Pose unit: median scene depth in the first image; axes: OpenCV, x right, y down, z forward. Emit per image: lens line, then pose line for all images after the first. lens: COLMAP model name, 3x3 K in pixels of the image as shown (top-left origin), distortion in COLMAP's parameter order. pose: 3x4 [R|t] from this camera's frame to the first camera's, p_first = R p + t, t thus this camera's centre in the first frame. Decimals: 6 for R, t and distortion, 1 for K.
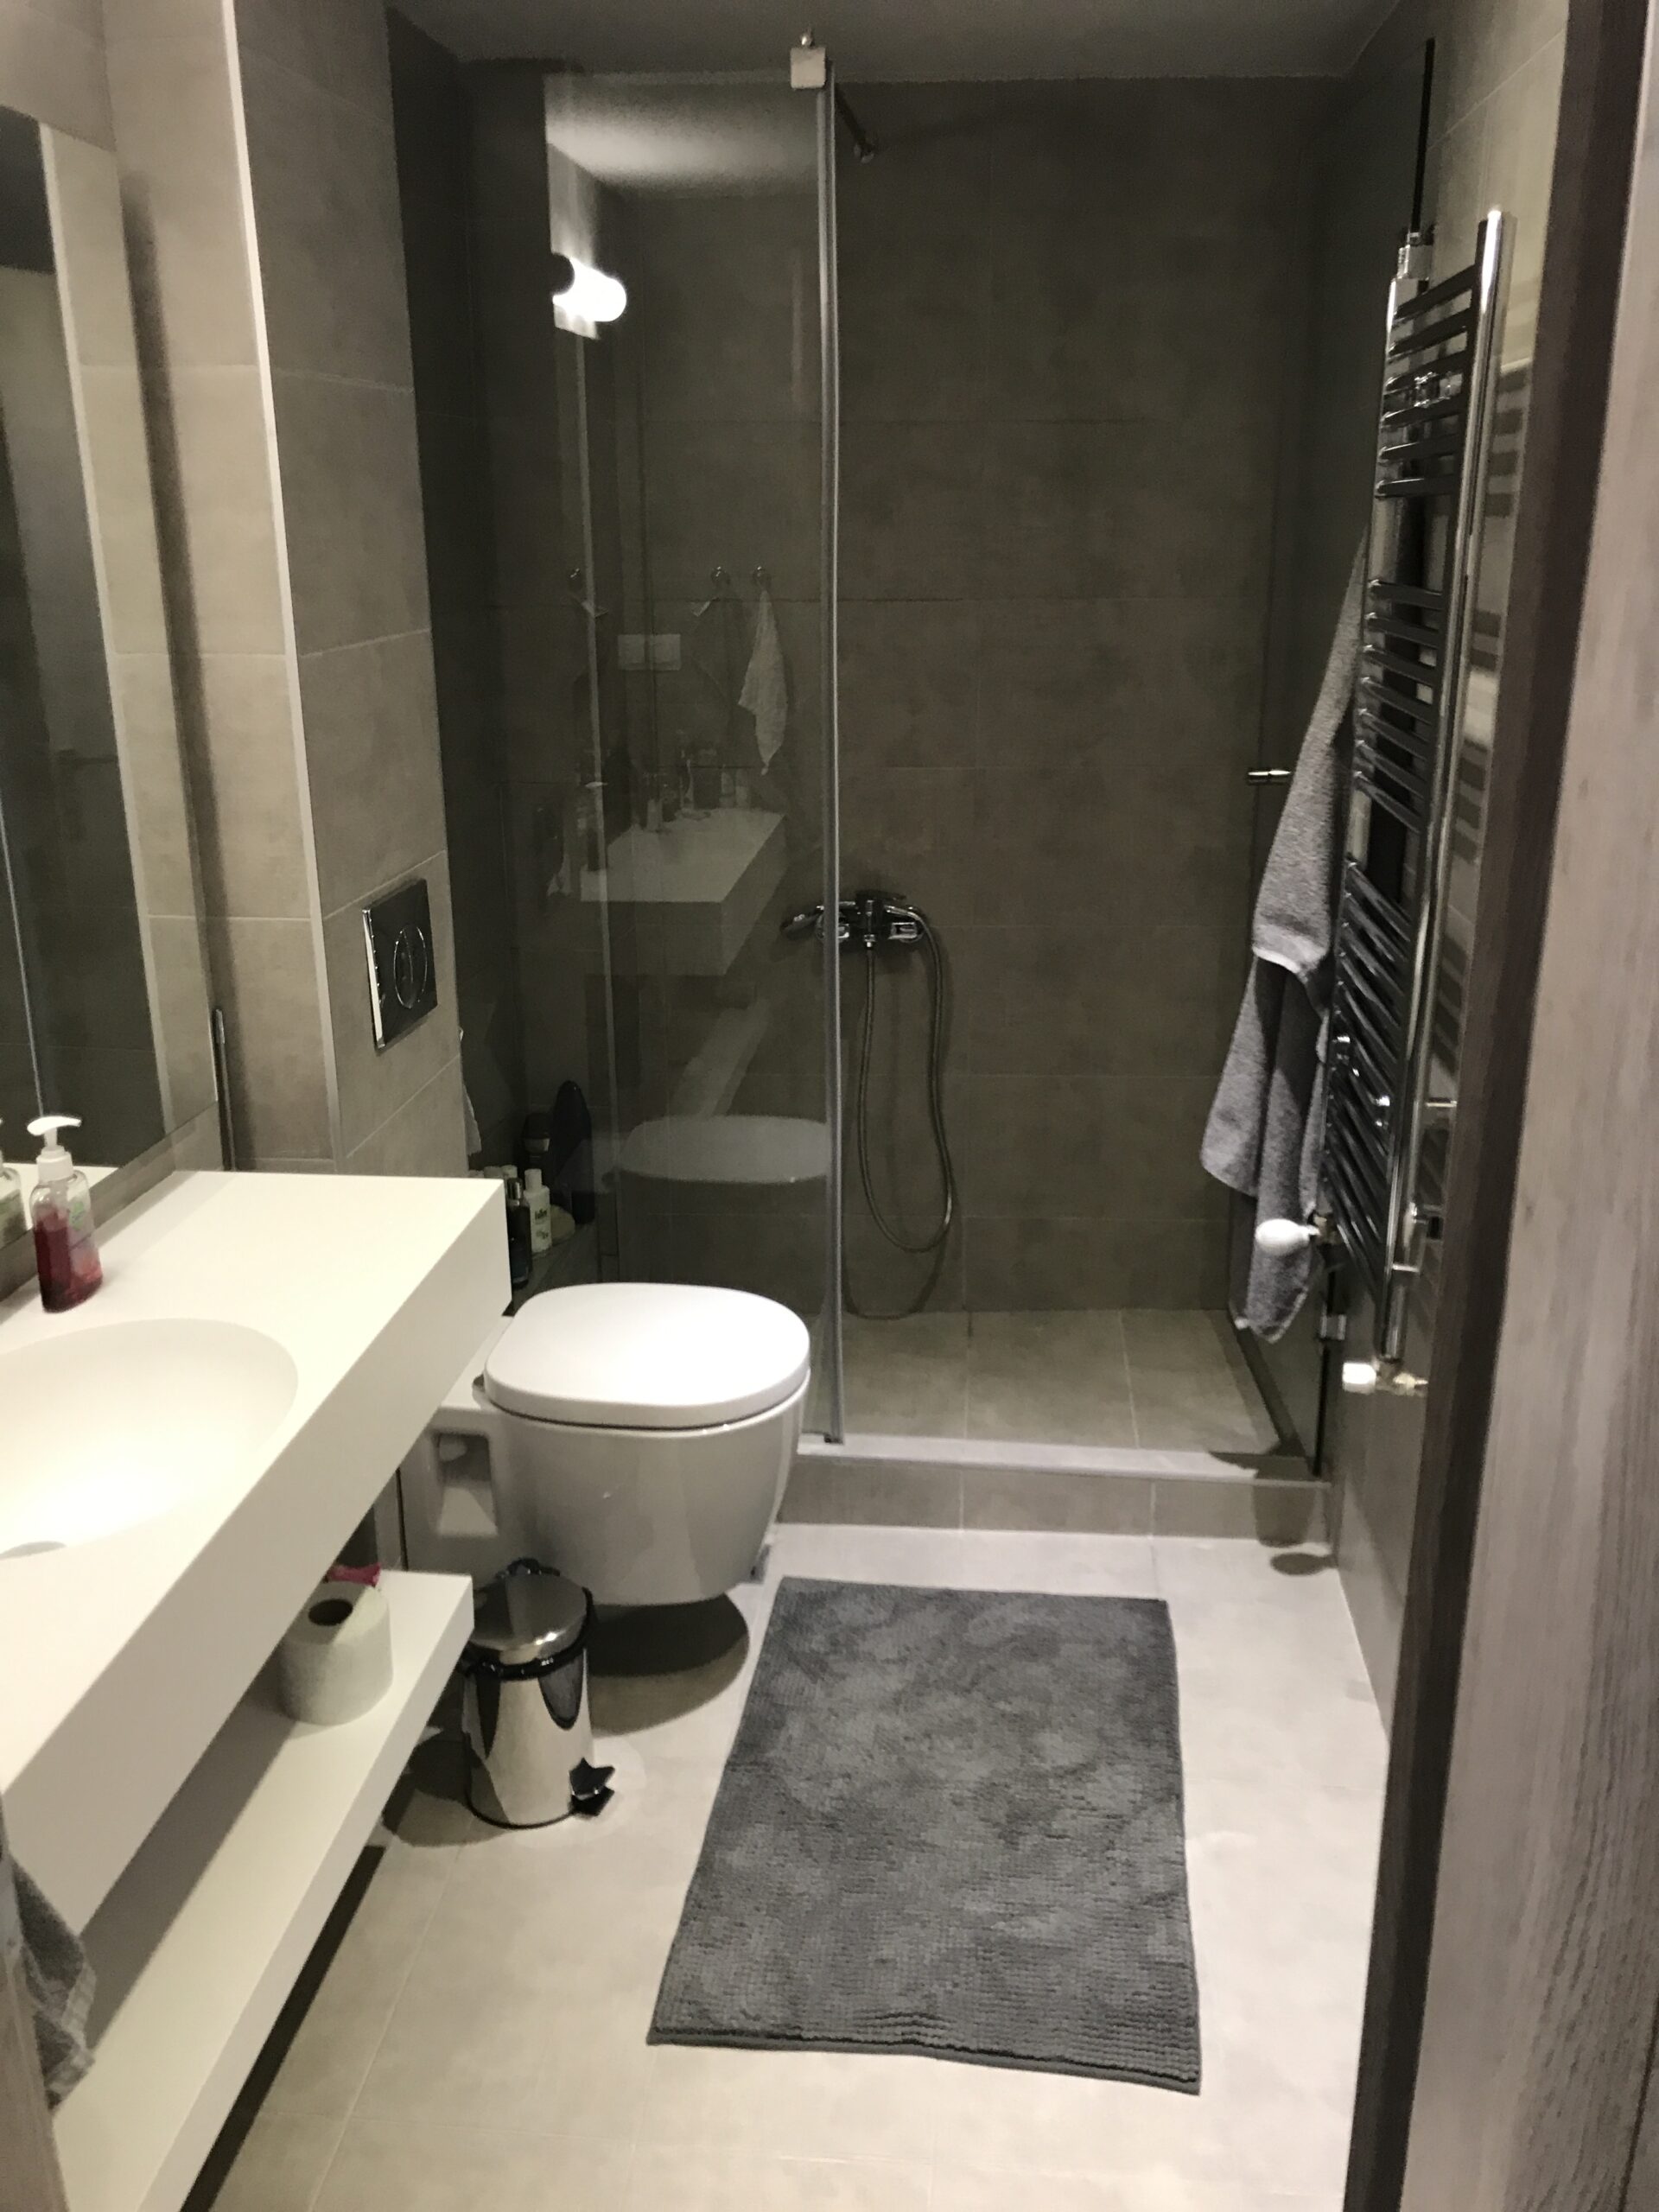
lens RADIAL K [[1823.1, 0, 778.8], [0, 1823.1, 1147.7], [0, 0, 1]] dist [0.036863, -0.040021]
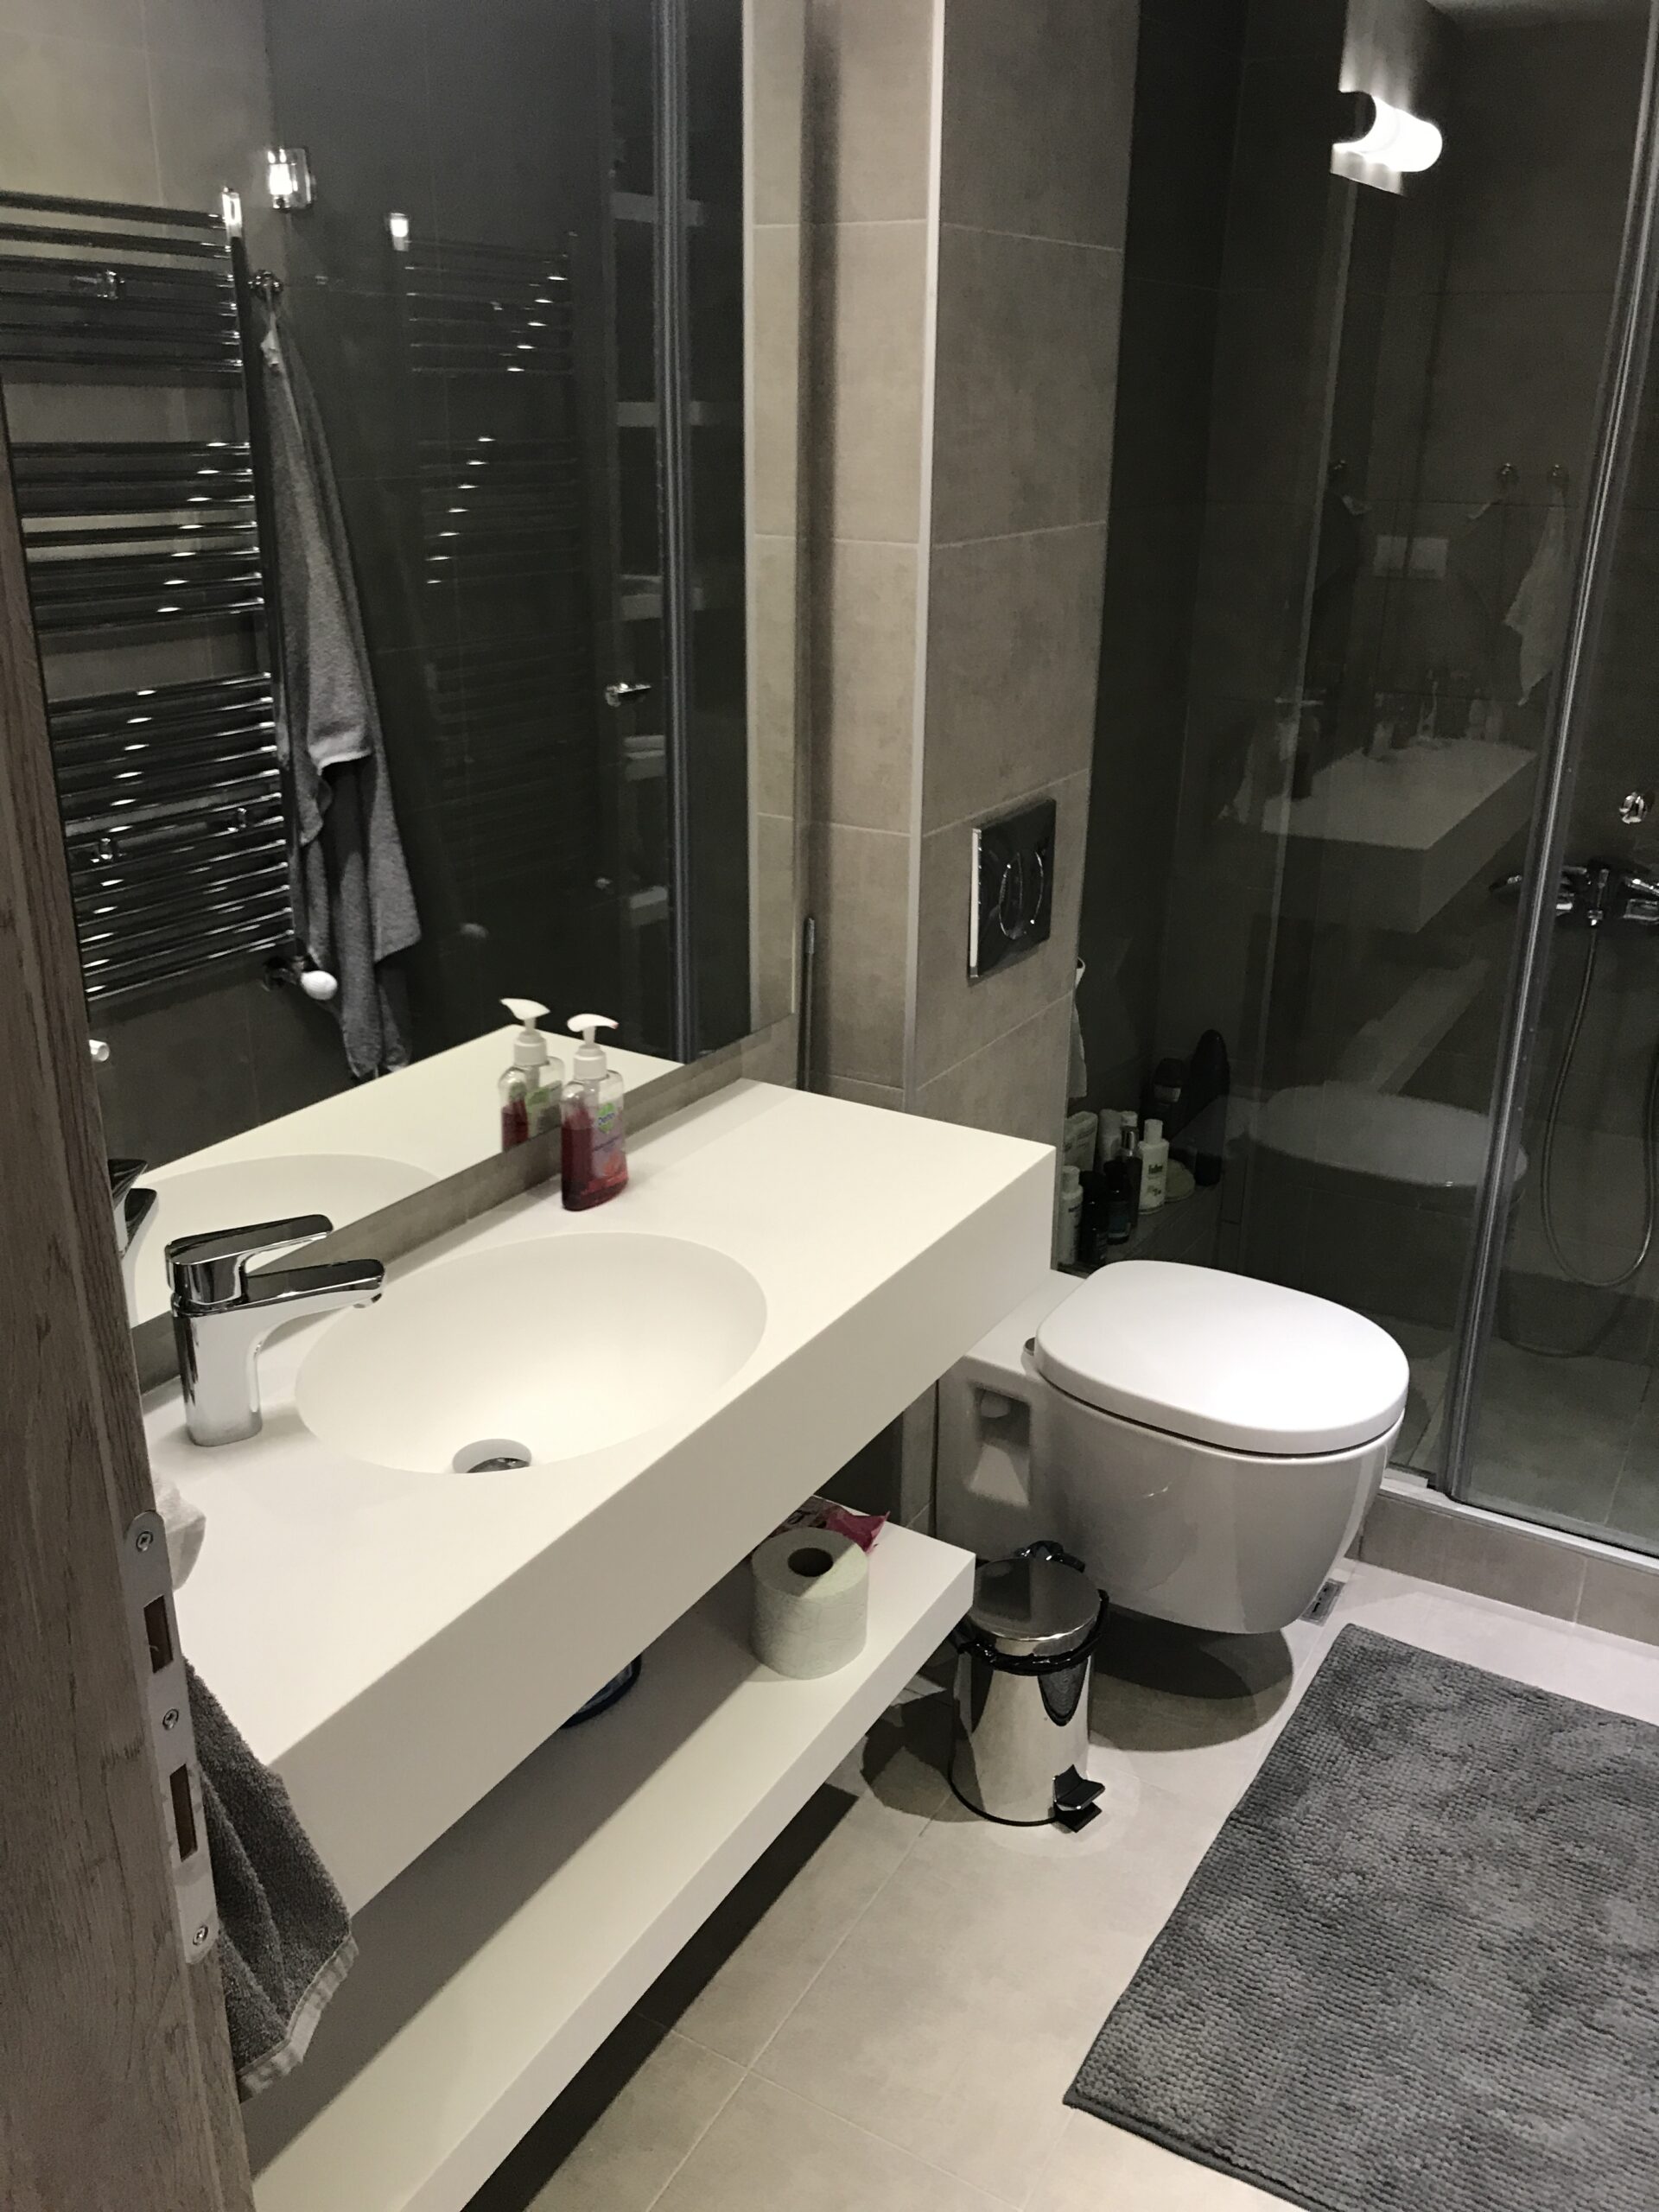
lens RADIAL K [[1823.1, 0, 844.6], [0, 1823.1, 1145.9], [0, 0, 1]] dist [0.036863, -0.040021]
pose [[0.921053, 0.169882, -0.350429, 0.059272], [-0.149706, 0.985147, 0.084100, -0.037355], [0.359512, -0.024999, 0.932806, 0.104639]]
